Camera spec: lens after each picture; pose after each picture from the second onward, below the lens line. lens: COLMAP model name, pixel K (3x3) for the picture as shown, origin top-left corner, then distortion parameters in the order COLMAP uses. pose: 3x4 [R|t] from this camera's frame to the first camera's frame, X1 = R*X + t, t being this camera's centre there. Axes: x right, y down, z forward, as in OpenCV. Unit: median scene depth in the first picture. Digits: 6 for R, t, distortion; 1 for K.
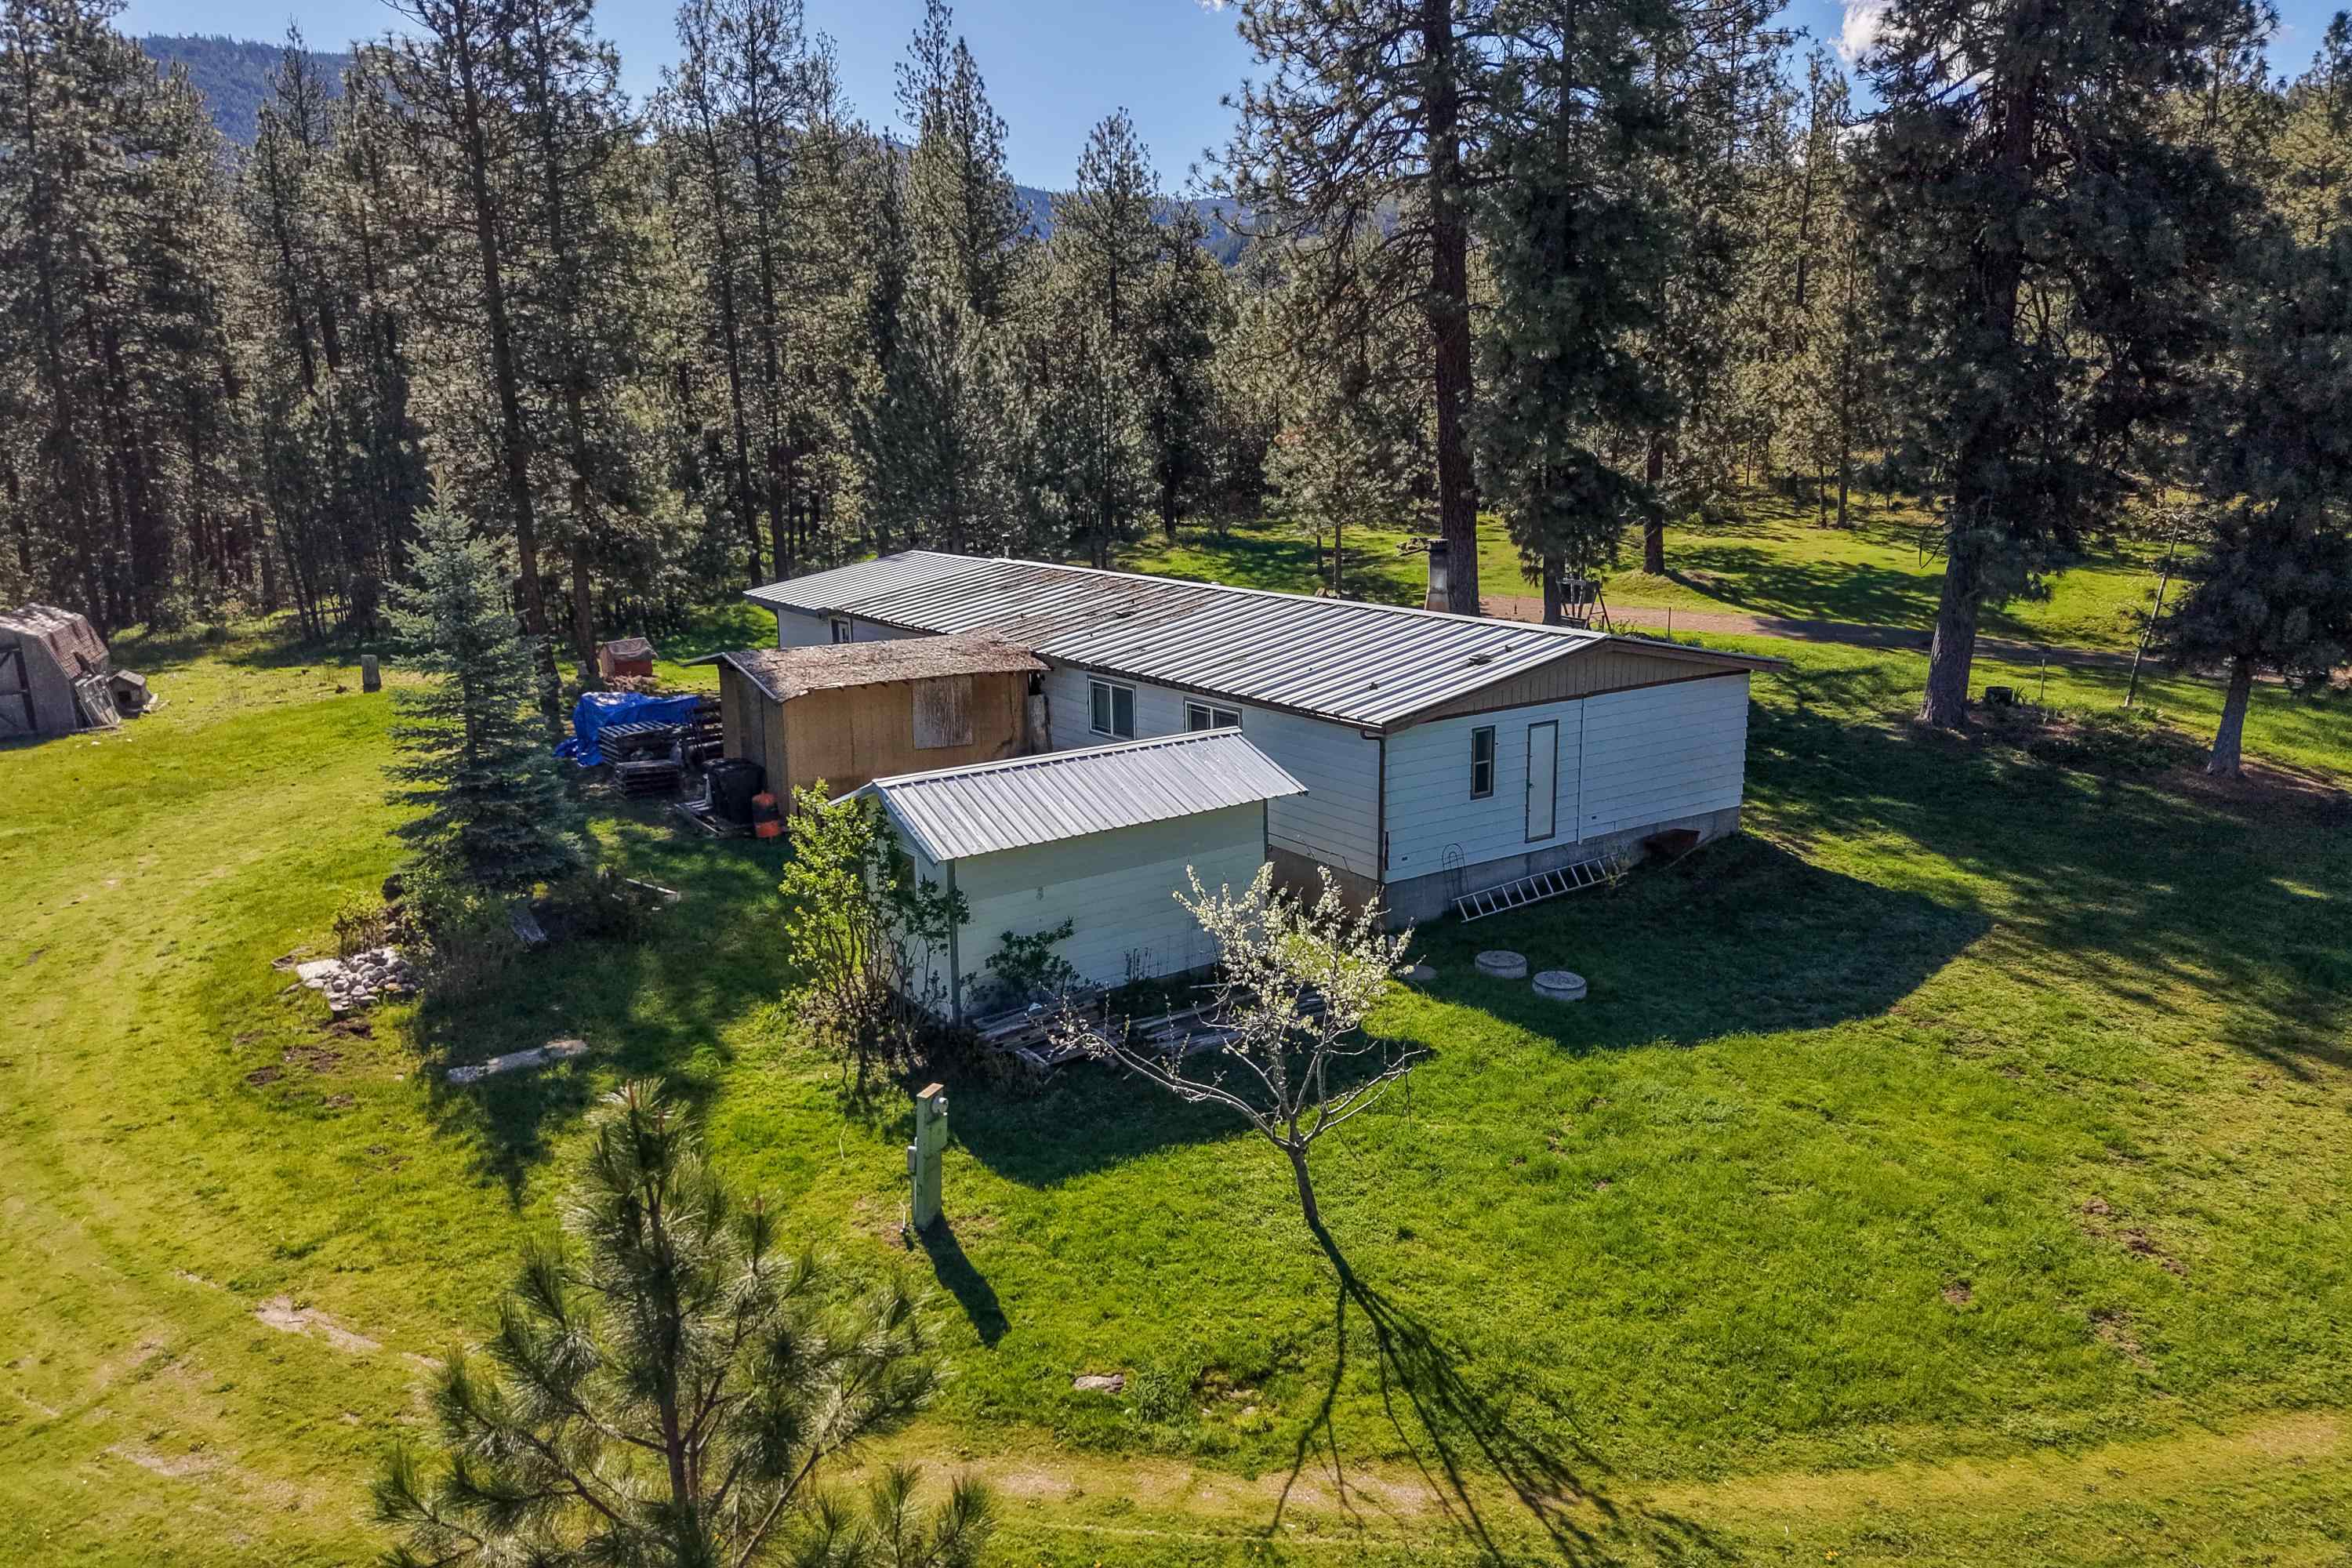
lens RADIAL K [[1505.0, 0, 1176.0], [0, 1505.0, 784.0], [0, 0, 1]] dist [0.010045, 0.001172]
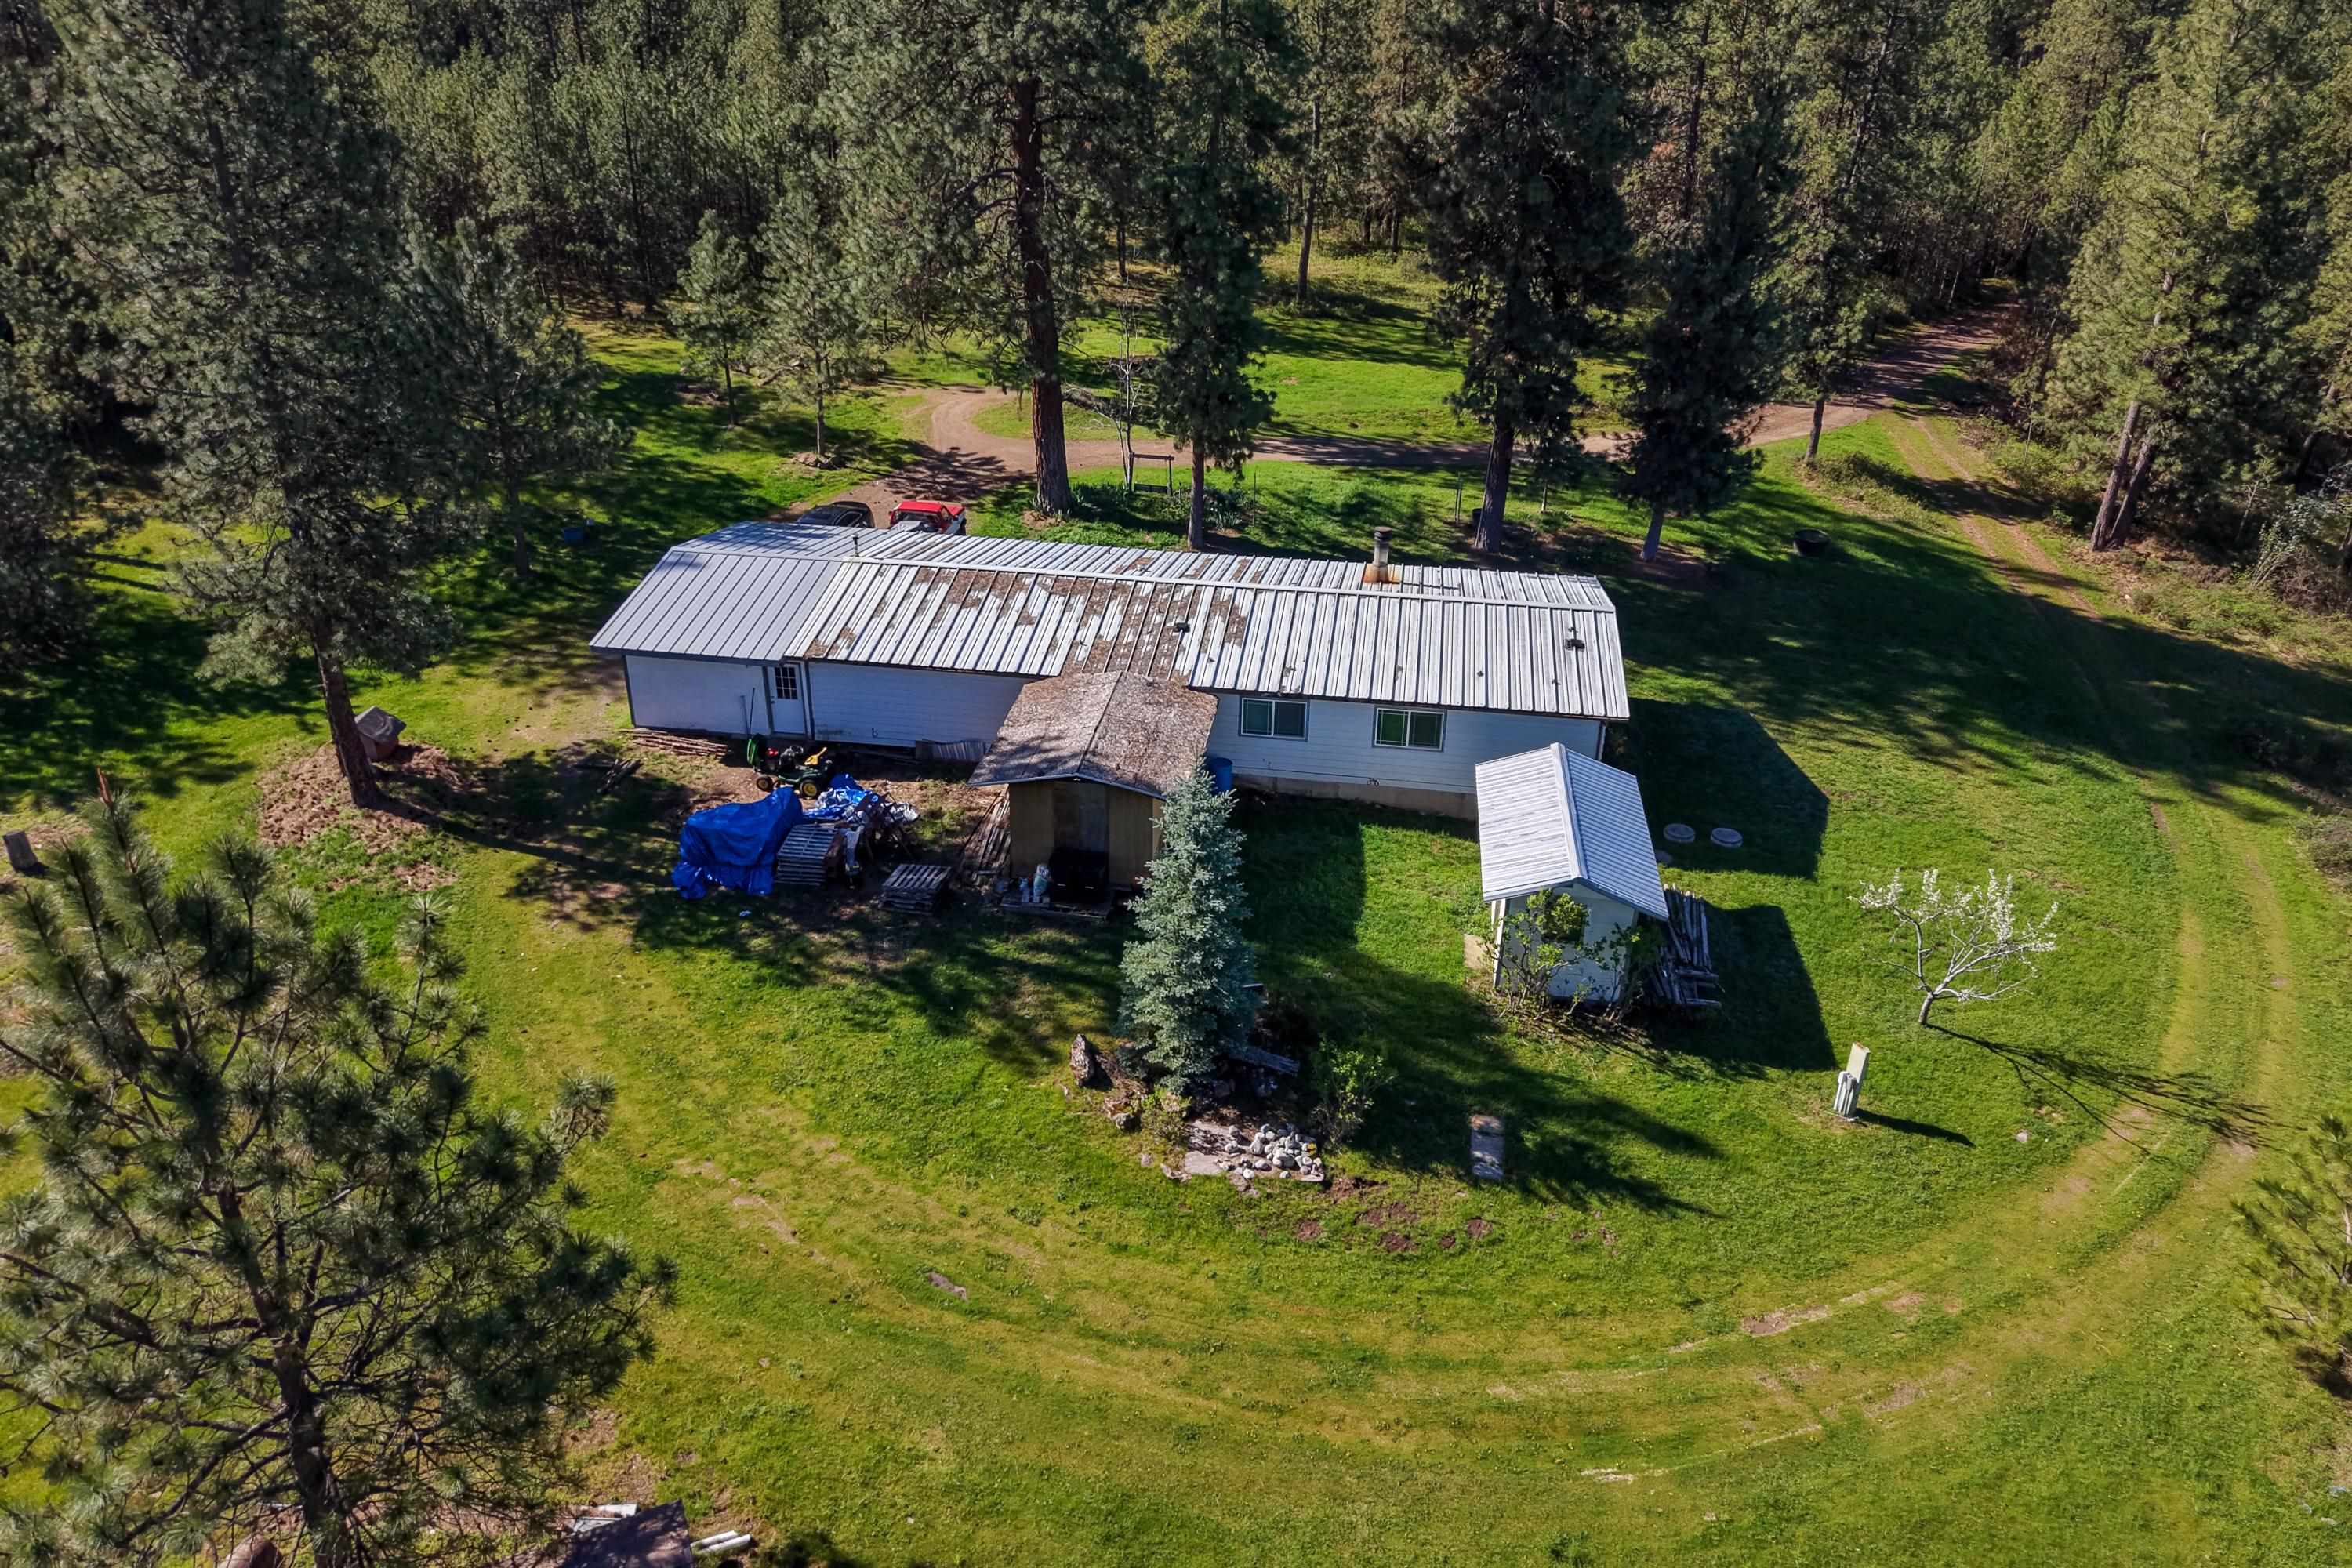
lens RADIAL K [[1564.5, 0, 1178.8], [0, 1564.5, 725.0], [0, 0, 1]] dist [0.123172, 0.000325]
pose [[0.704753, -0.266840, 0.657357, -1.248338], [0.135533, 0.960145, 0.244445, -0.479041], [-0.696386, -0.083179, 0.712831, 0.185065]]
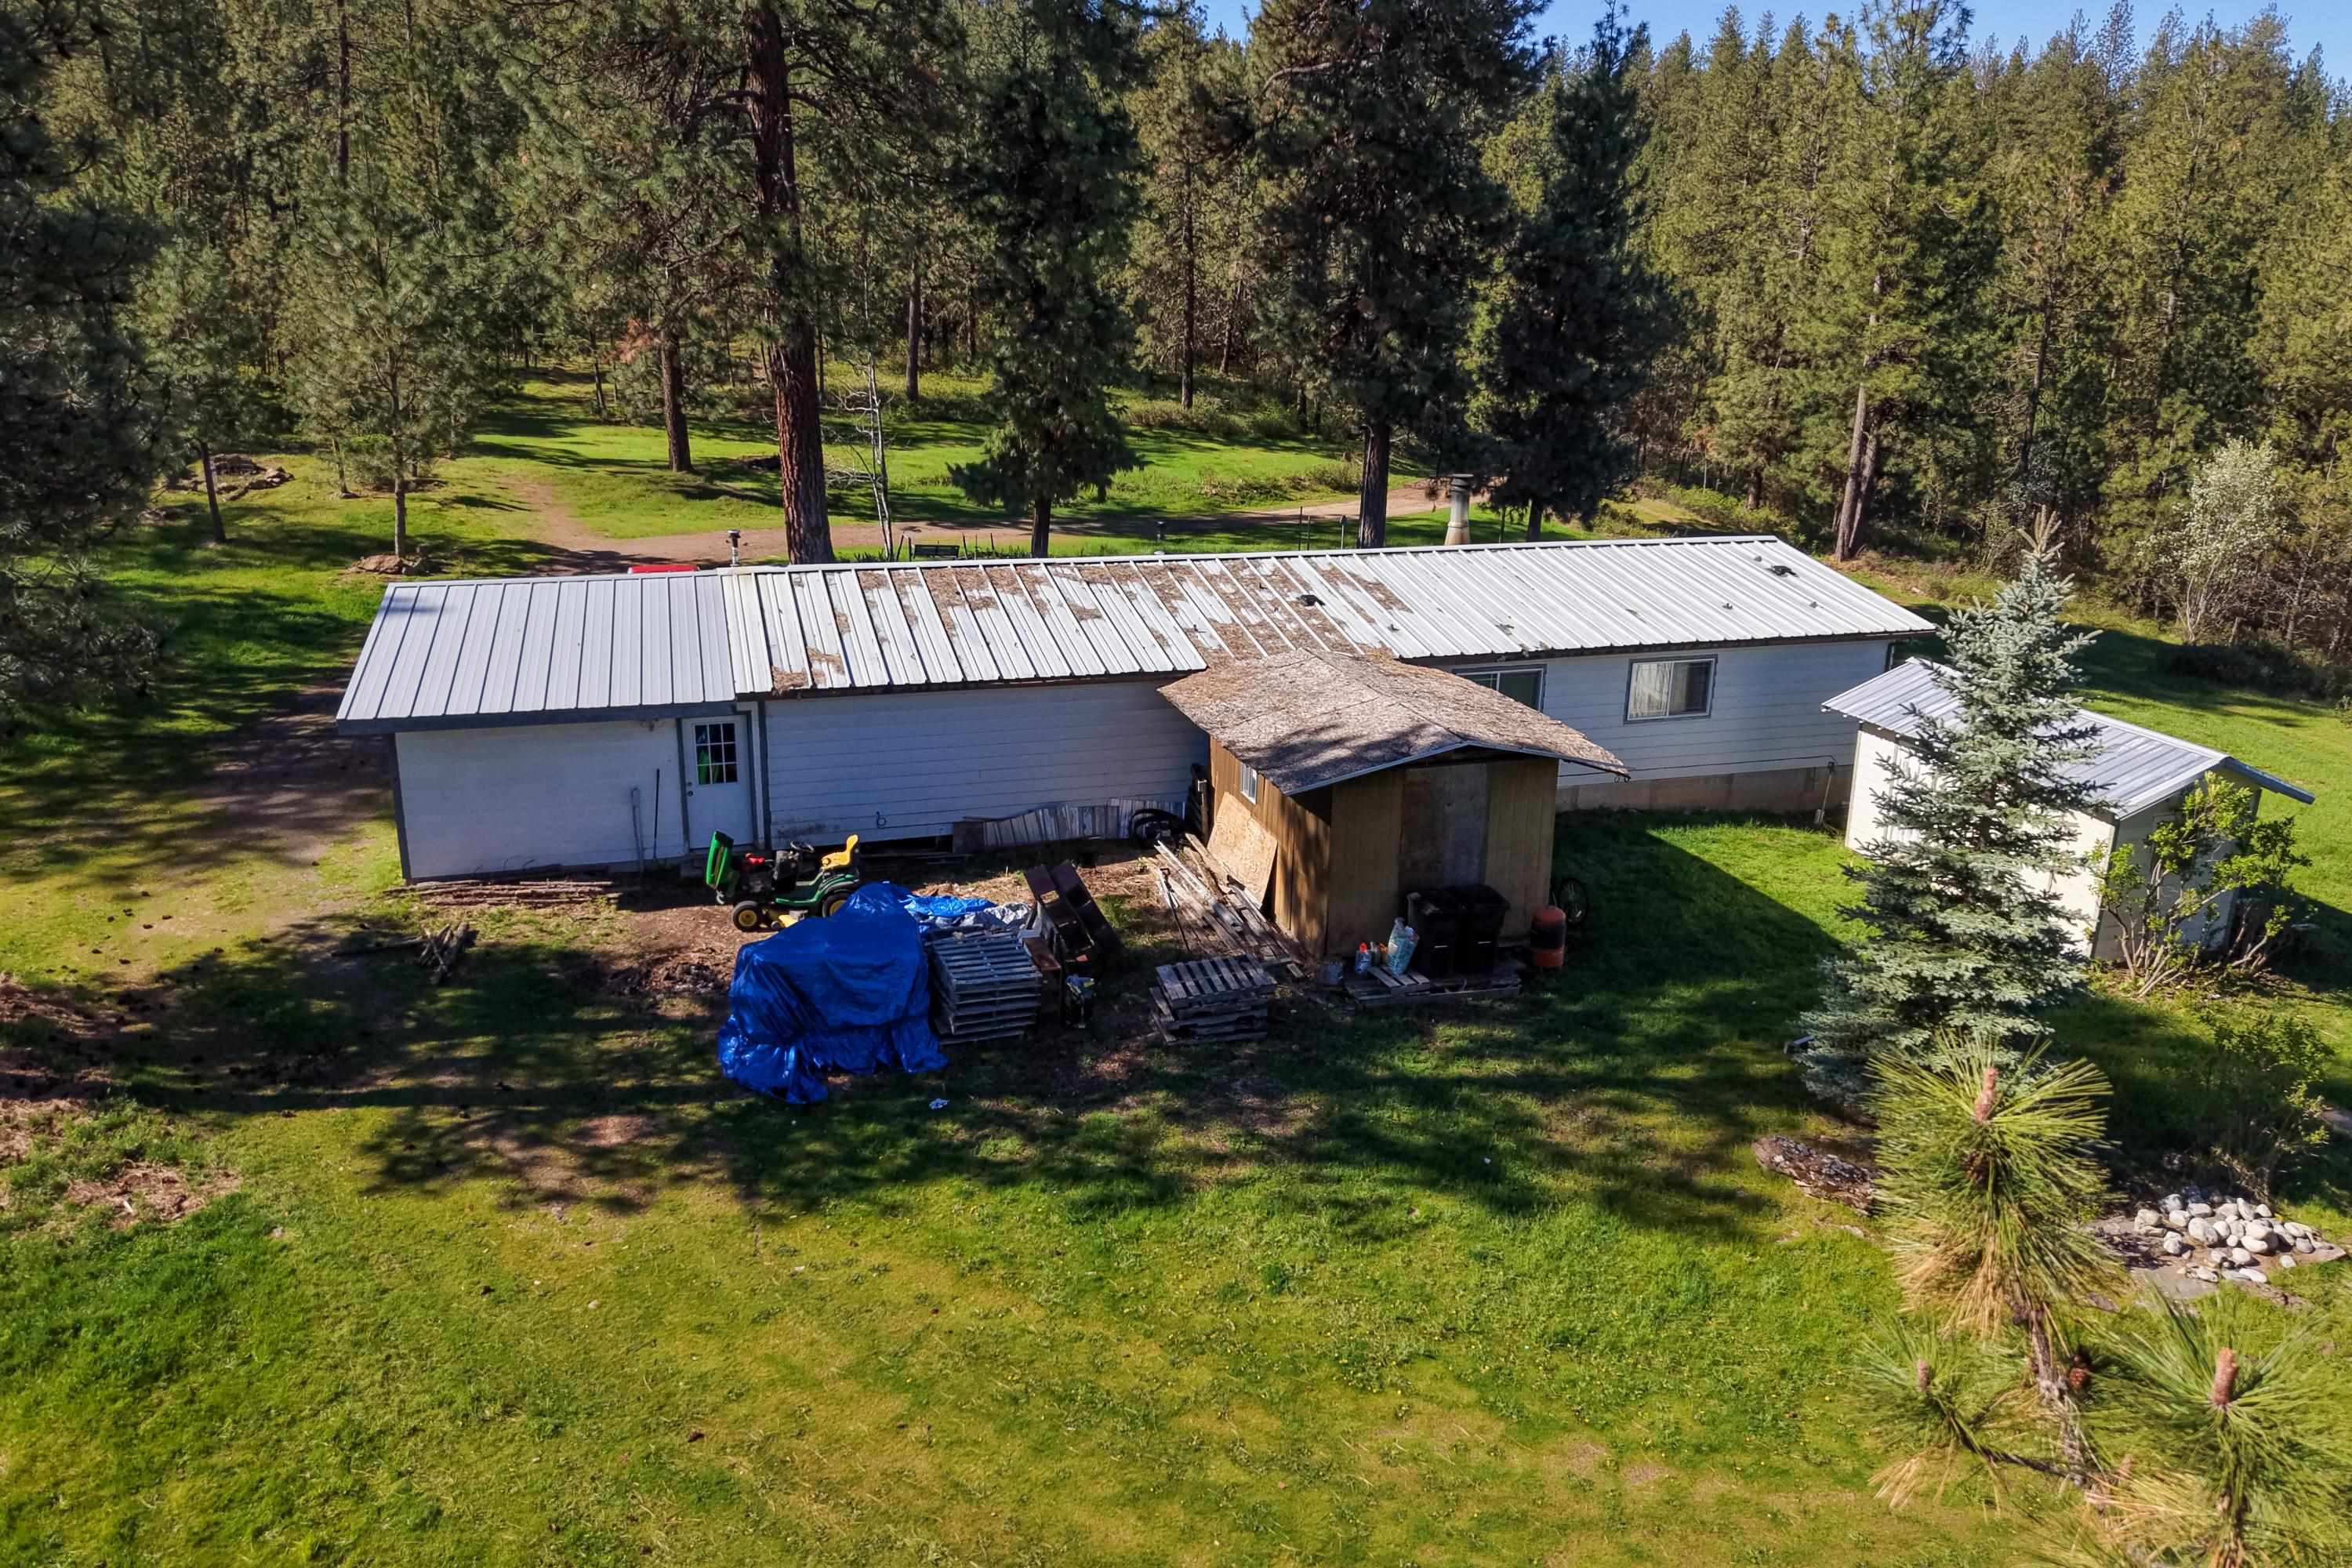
lens RADIAL K [[1606.4, 0, 1176.0], [0, 1606.4, 784.0], [0, 0, 1]] dist [0.087648, 0.000550]
pose [[0.336453, -0.248083, 0.908435, -1.222813], [0.201457, 0.961304, 0.187909, -0.273986], [-0.919899, 0.119788, 0.373412, 1.077863]]
